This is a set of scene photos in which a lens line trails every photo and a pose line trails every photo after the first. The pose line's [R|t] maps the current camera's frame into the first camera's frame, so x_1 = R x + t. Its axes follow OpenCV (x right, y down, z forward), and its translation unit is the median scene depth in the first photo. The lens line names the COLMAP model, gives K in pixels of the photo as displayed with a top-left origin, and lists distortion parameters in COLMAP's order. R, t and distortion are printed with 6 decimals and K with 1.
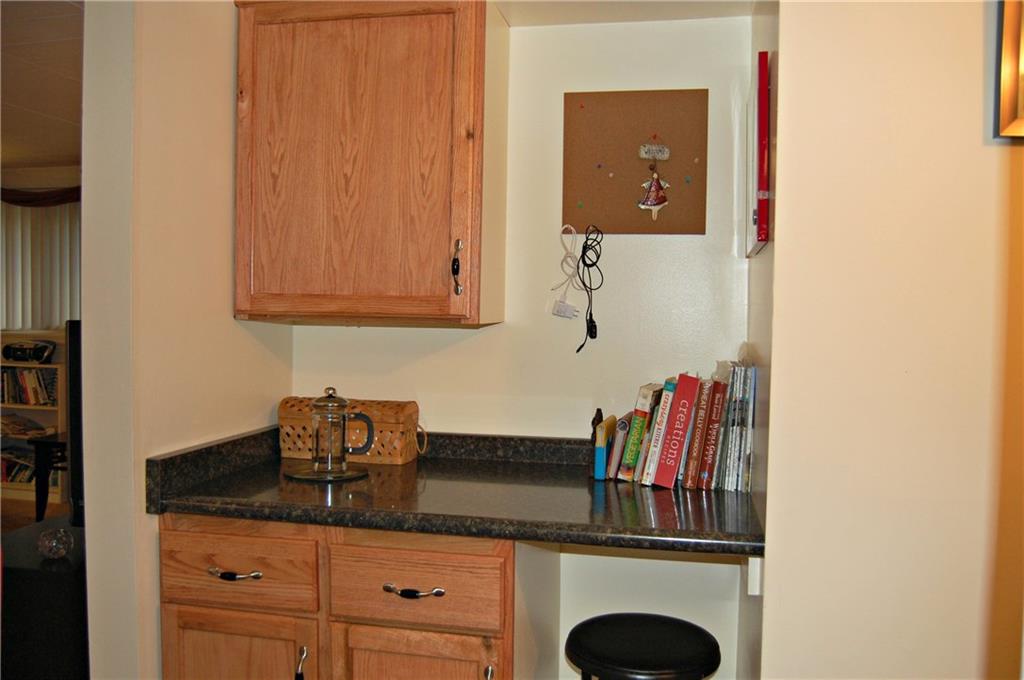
lens RADIAL K [[849.9, 0, 506.5], [0, 849.9, 342.2], [0, 0, 1]] dist [-0.064262, 0.002135]
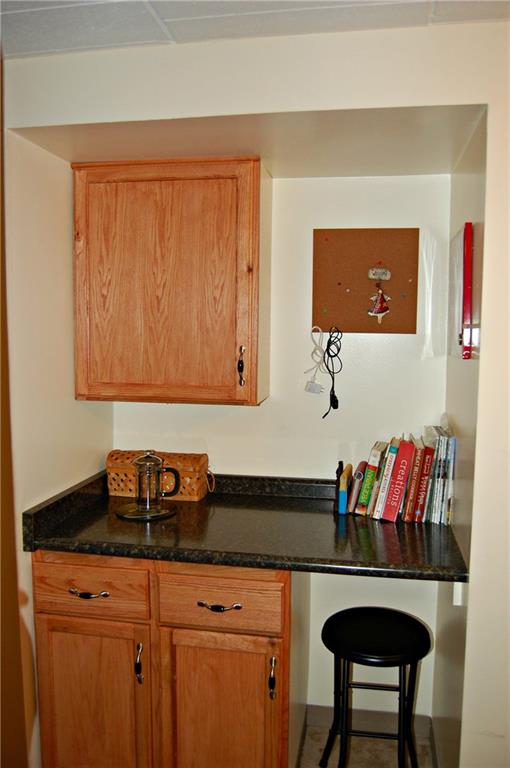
lens RADIAL K [[637.4, 0, 255.0], [0, 637.4, 384.0], [0, 0, 1]] dist [-0.064262, 0.002135]
pose [[0.999512, -0.009072, 0.029906, -0.065378], [0.007546, 0.998683, 0.050756, -0.108962], [-0.030327, -0.050506, 0.998263, -0.036145]]
